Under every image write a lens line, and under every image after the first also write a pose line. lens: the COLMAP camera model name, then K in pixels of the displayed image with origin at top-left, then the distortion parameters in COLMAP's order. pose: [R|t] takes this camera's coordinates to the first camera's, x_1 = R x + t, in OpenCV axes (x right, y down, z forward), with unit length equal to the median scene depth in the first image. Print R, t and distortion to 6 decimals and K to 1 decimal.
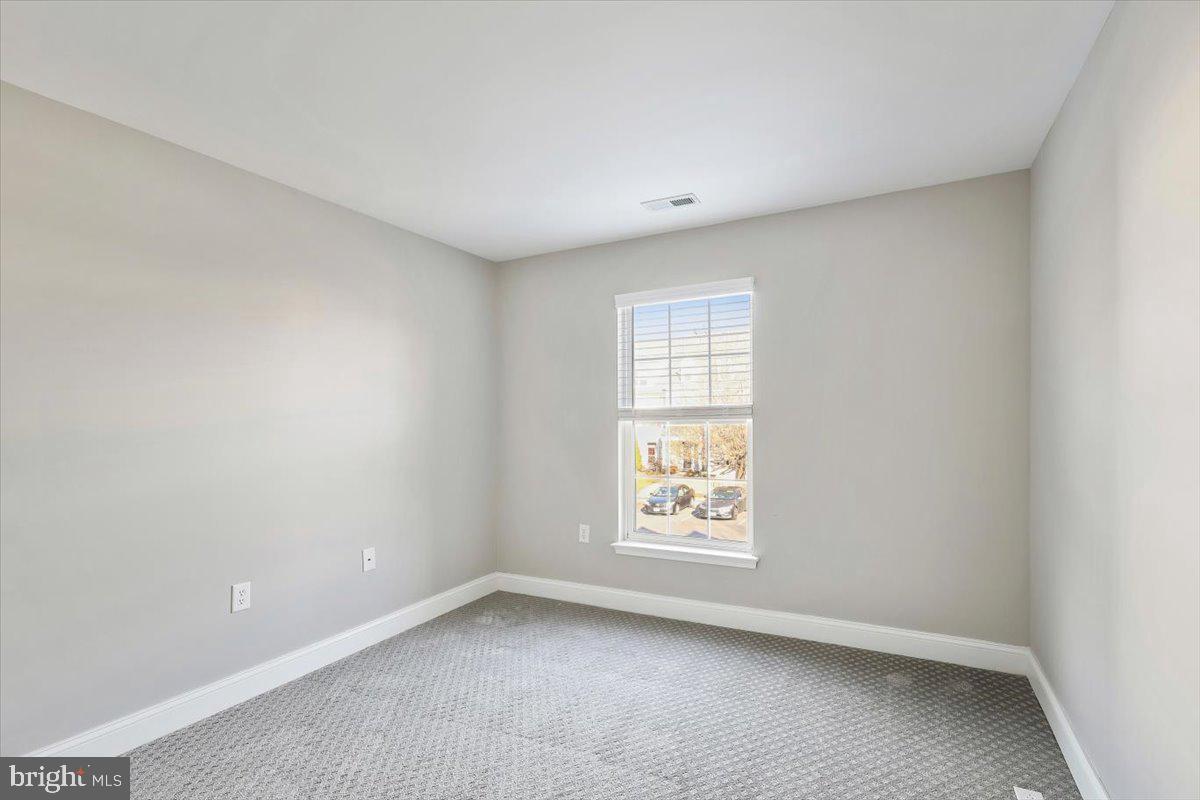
lens RADIAL K [[564.9, 0, 598.6], [0, 564.9, 415.6], [0, 0, 1]] dist [-0.000930, 0.000988]
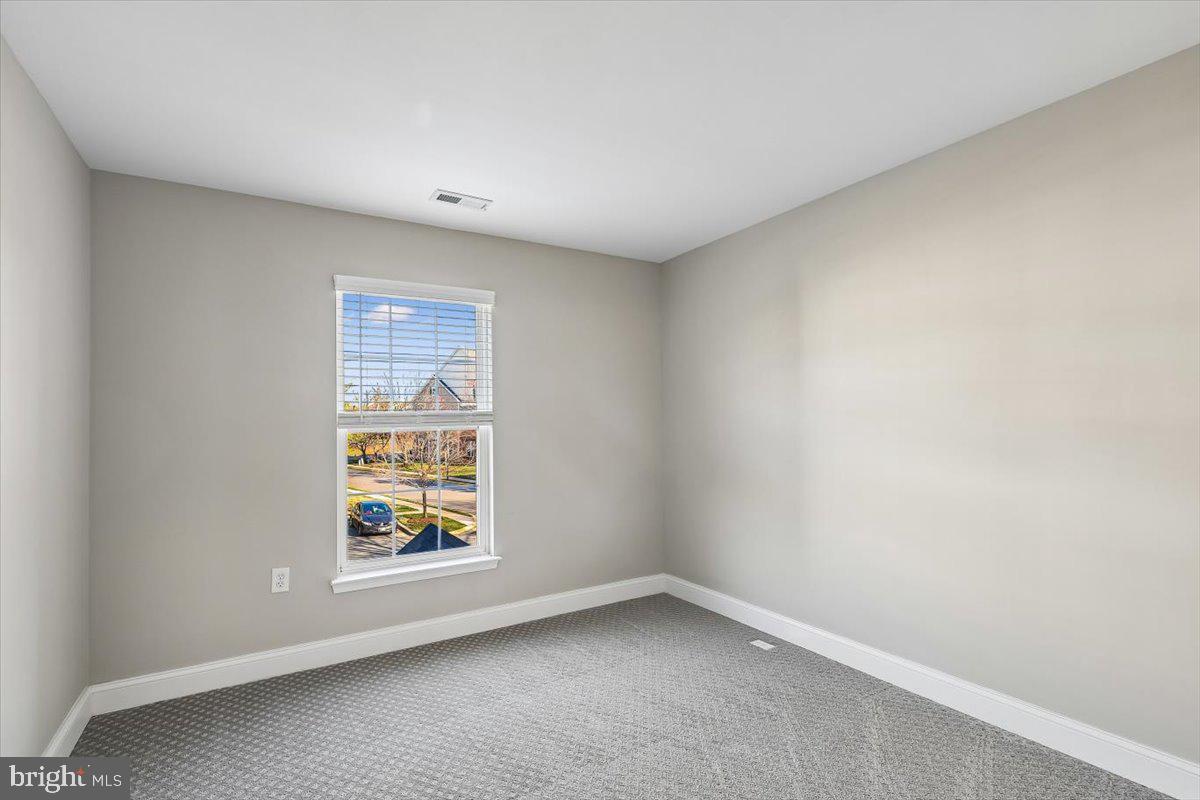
lens RADIAL K [[564.9, 0, 598.6], [0, 564.9, 415.6], [0, 0, 1]] dist [-0.000930, 0.000988]
pose [[0.511922, 0.016175, 0.858880, -0.509469], [0.007858, 0.999693, -0.023511, 0.013470], [-0.858996, 0.018785, 0.511638, 0.281985]]
